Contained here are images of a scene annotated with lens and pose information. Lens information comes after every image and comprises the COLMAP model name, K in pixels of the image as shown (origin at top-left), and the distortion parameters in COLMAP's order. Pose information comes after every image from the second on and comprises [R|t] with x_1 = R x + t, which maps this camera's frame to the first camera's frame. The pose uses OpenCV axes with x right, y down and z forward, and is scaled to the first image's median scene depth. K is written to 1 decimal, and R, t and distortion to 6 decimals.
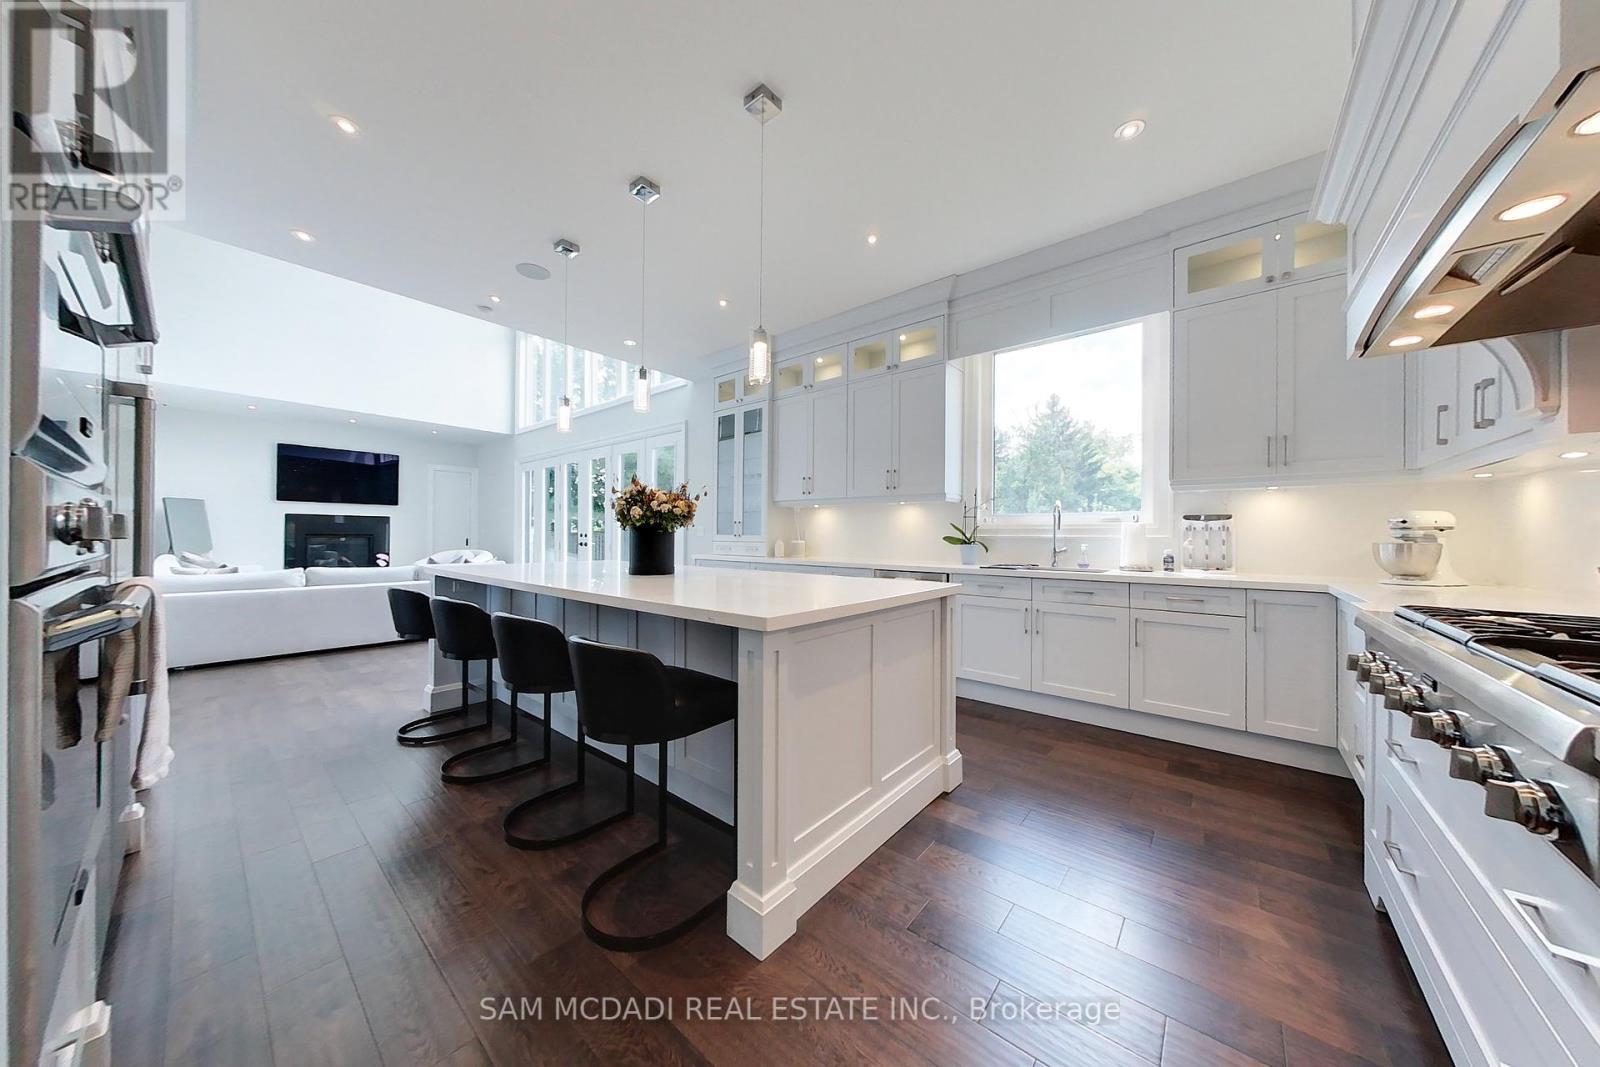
lens RADIAL K [[512.6, 0, 797.6], [0, 512.6, 534.2], [0, 0, 1]] dist [-0.000814, -0.000013]
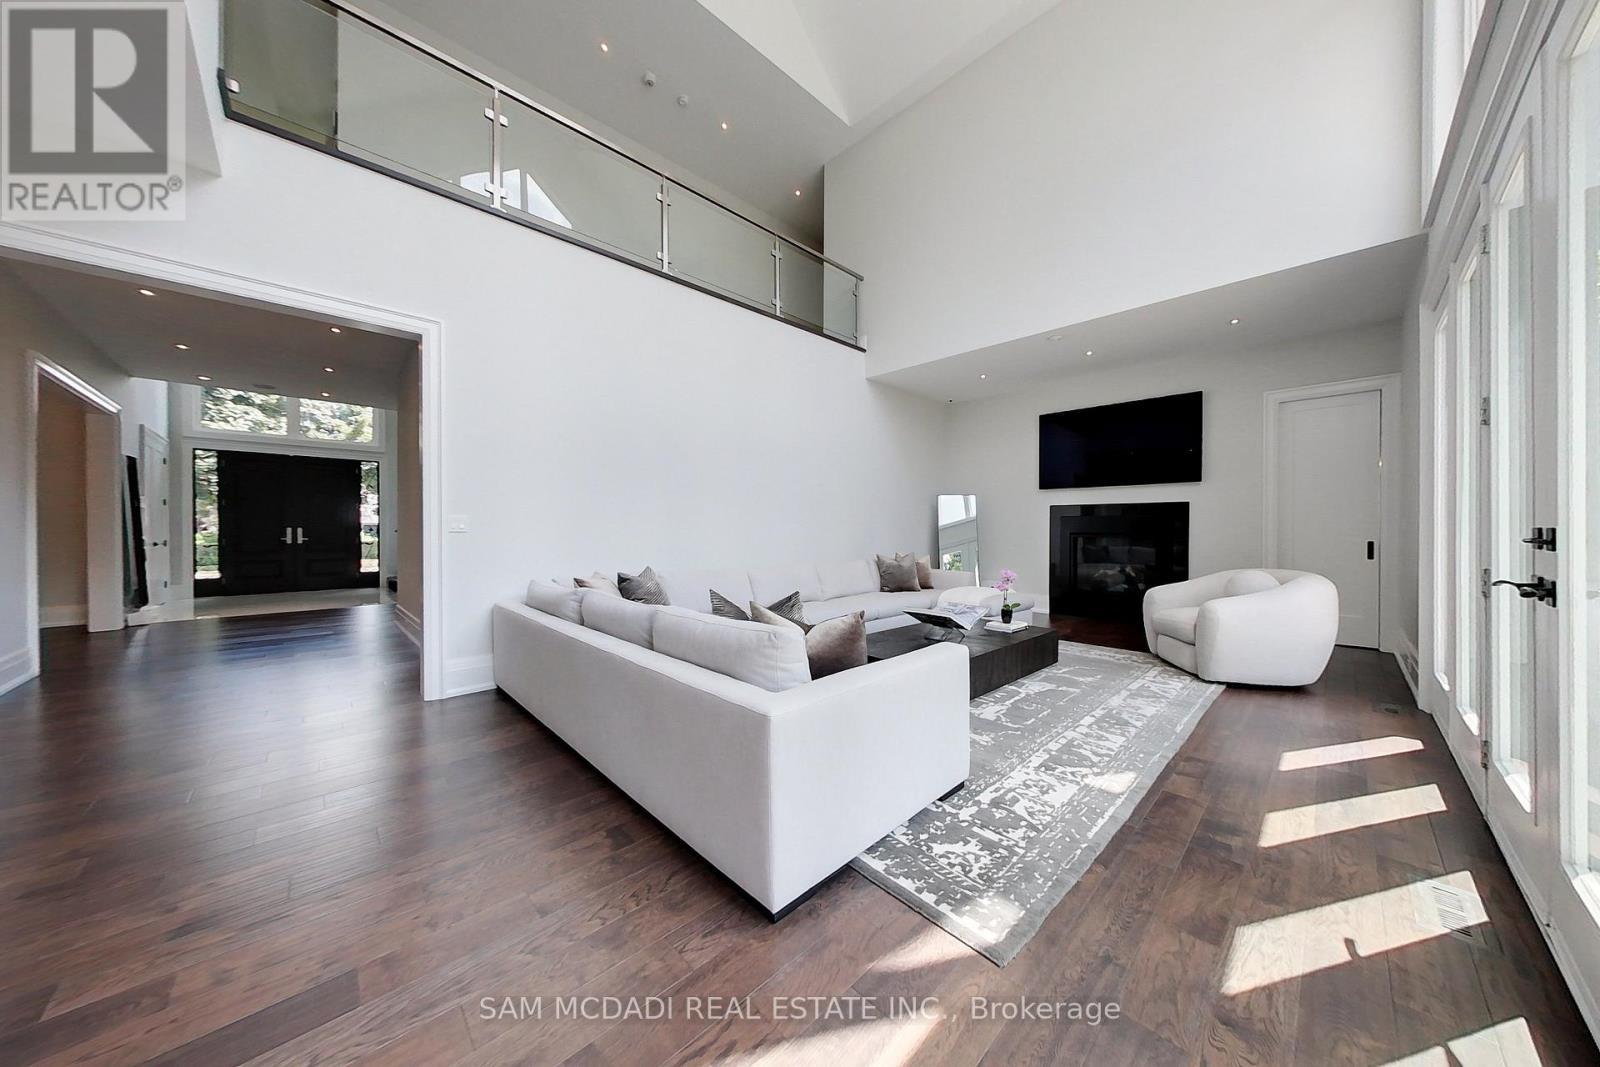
lens RADIAL K [[512.6, 0, 798.8], [0, 512.6, 530.3], [0, 0, 1]] dist [-0.000814, -0.000013]
pose [[-0.113676, 0.001272, -0.993517, -0.208930], [0.000630, 0.999999, 0.001208, -0.005641], [0.993518, -0.000488, -0.113676, 0.715491]]
